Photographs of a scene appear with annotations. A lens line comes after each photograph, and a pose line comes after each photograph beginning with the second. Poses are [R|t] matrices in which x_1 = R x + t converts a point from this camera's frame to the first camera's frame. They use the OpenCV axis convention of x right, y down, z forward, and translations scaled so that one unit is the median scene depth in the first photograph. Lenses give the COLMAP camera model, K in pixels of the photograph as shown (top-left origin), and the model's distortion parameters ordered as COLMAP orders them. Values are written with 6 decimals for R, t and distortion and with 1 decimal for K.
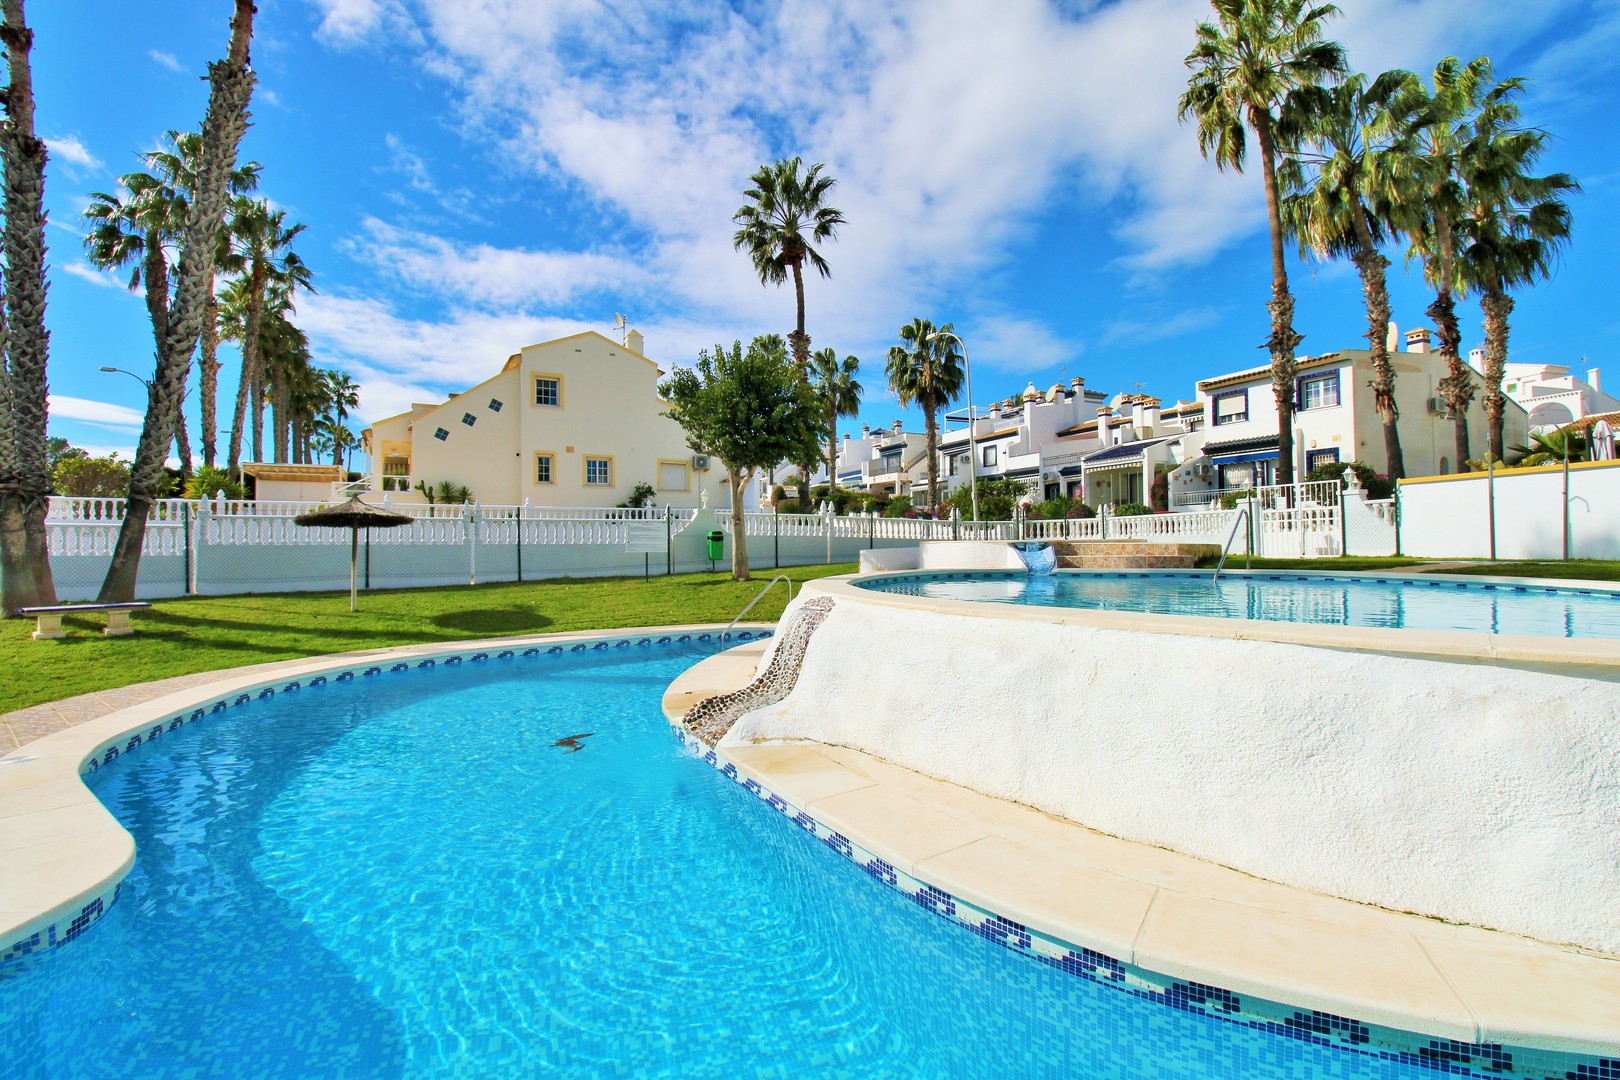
lens RADIAL K [[741.3, 0, 814.5], [0, 741.3, 532.0], [0, 0, 1]] dist [-0.000807, -0.014296]
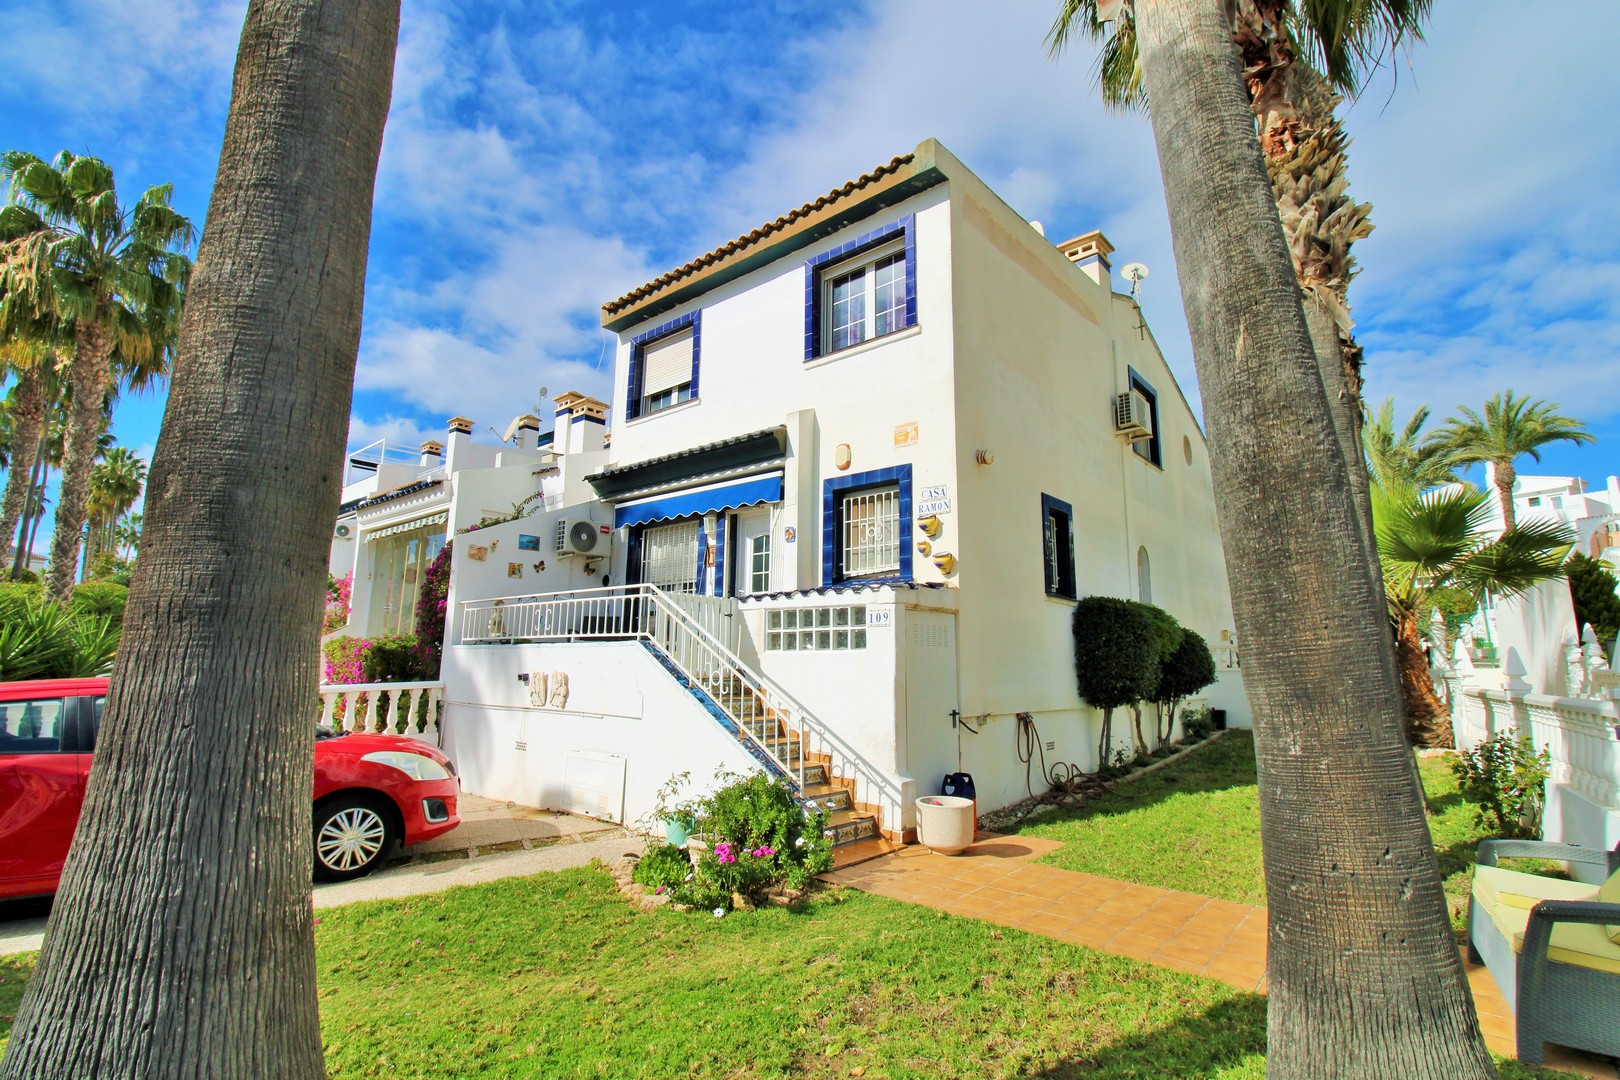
lens RADIAL K [[753.7, 0, 819.9], [0, 753.7, 527.4], [0, 0, 1]] dist [0.000971, -0.013418]
pose [[0.899126, 0.100546, 0.425985, 0.602836], [-0.028271, 0.984566, -0.172716, -0.041838], [-0.436777, 0.143250, 0.888091, 0.822523]]
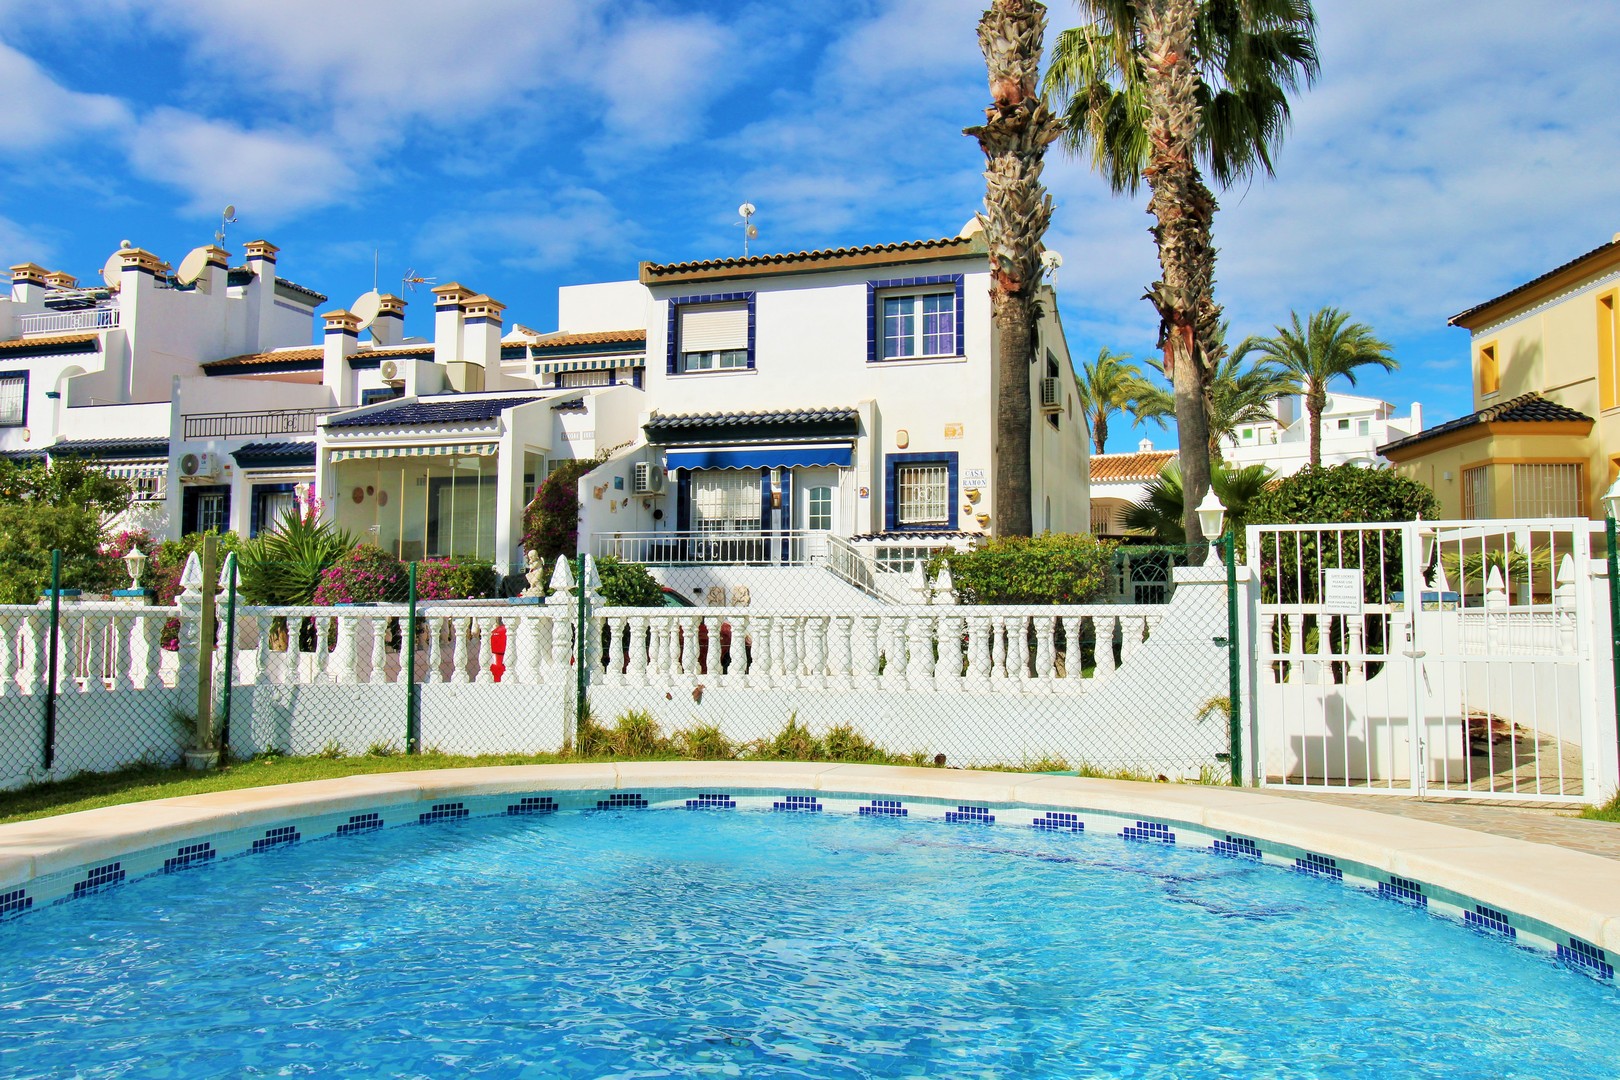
lens RADIAL K [[1280.8, 0, 810.0], [0, 1280.8, 540.0], [0, 0, 1]] dist [0.008576, 0.002759]
pose [[0.685560, 0.062509, 0.725328, 0.113493], [-0.029231, 0.997867, -0.058369, -0.017820], [-0.727429, 0.018814, 0.685925, 0.592704]]
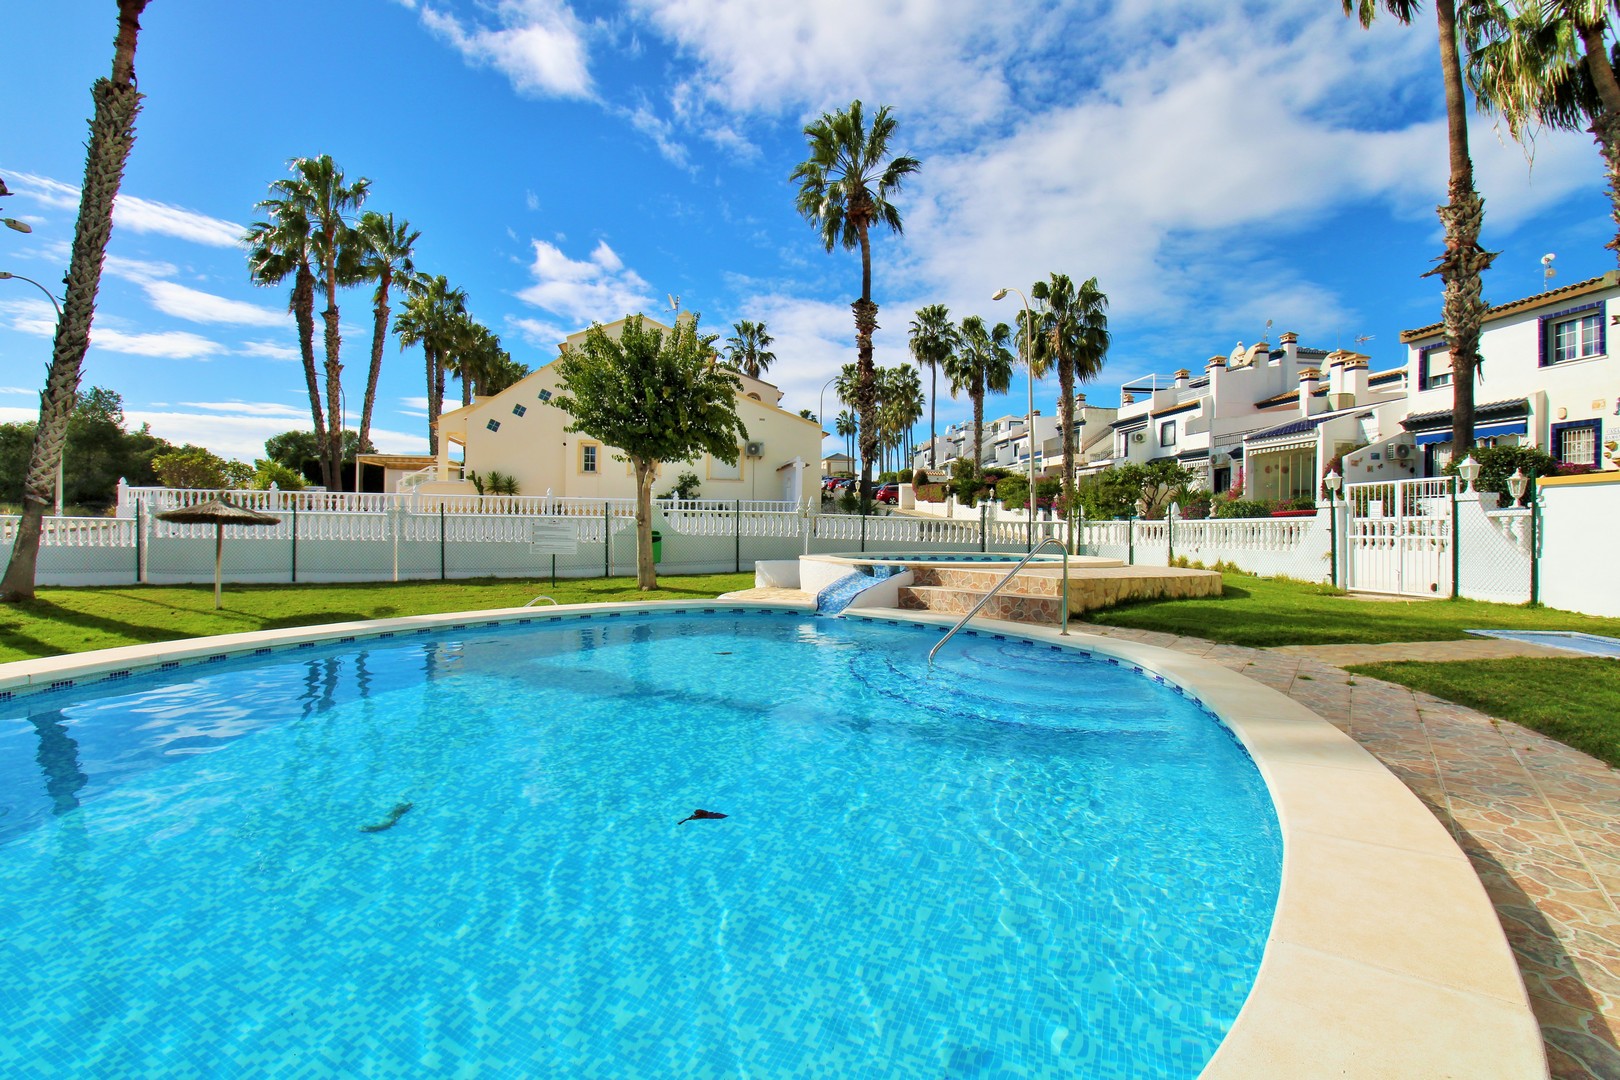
lens RADIAL K [[753.7, 0, 819.9], [0, 753.7, 527.4], [0, 0, 1]] dist [0.000971, -0.013418]
pose [[0.951956, 0.020807, -0.305527, 0.264274], [-0.014675, 0.999642, 0.022352, -0.022478], [0.305883, -0.016794, 0.951921, 0.153859]]
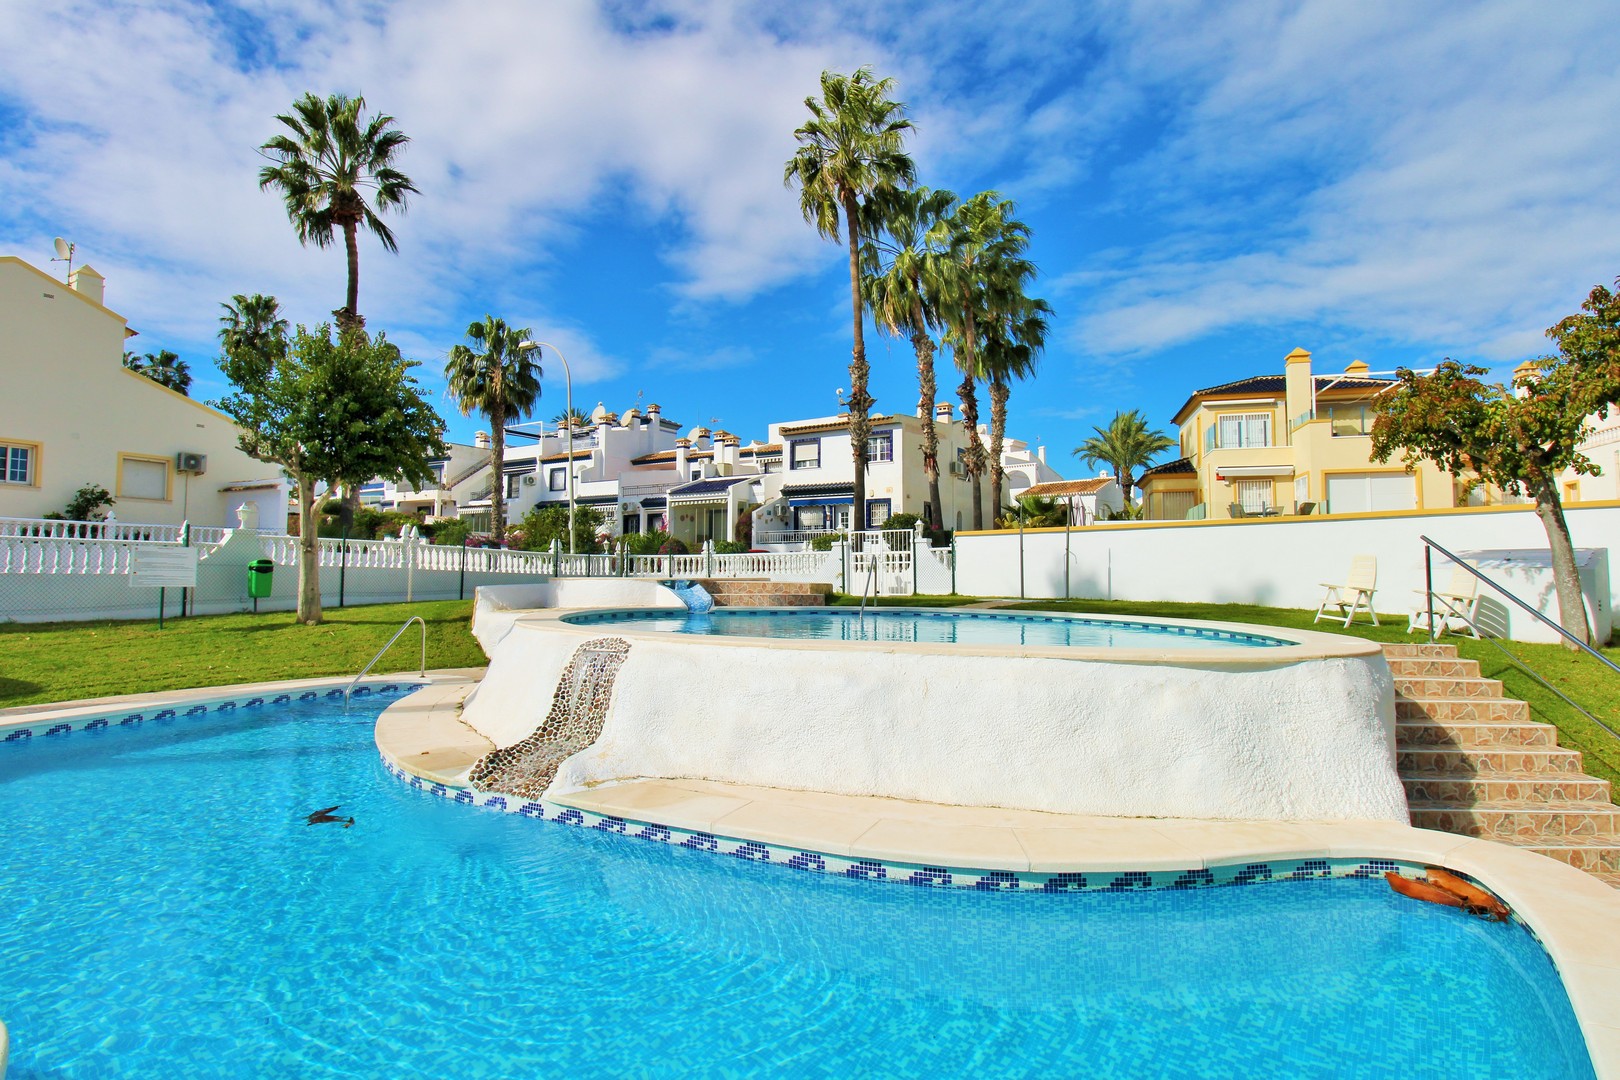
lens RADIAL K [[836.0, 0, 808.9], [0, 836.0, 533.4], [0, 0, 1]] dist [-0.003150, -0.000619]
pose [[0.843746, 0.041232, 0.535157, -0.094391], [-0.021909, 0.998860, -0.042416, -0.002956], [-0.536296, 0.024063, 0.843687, -0.023796]]
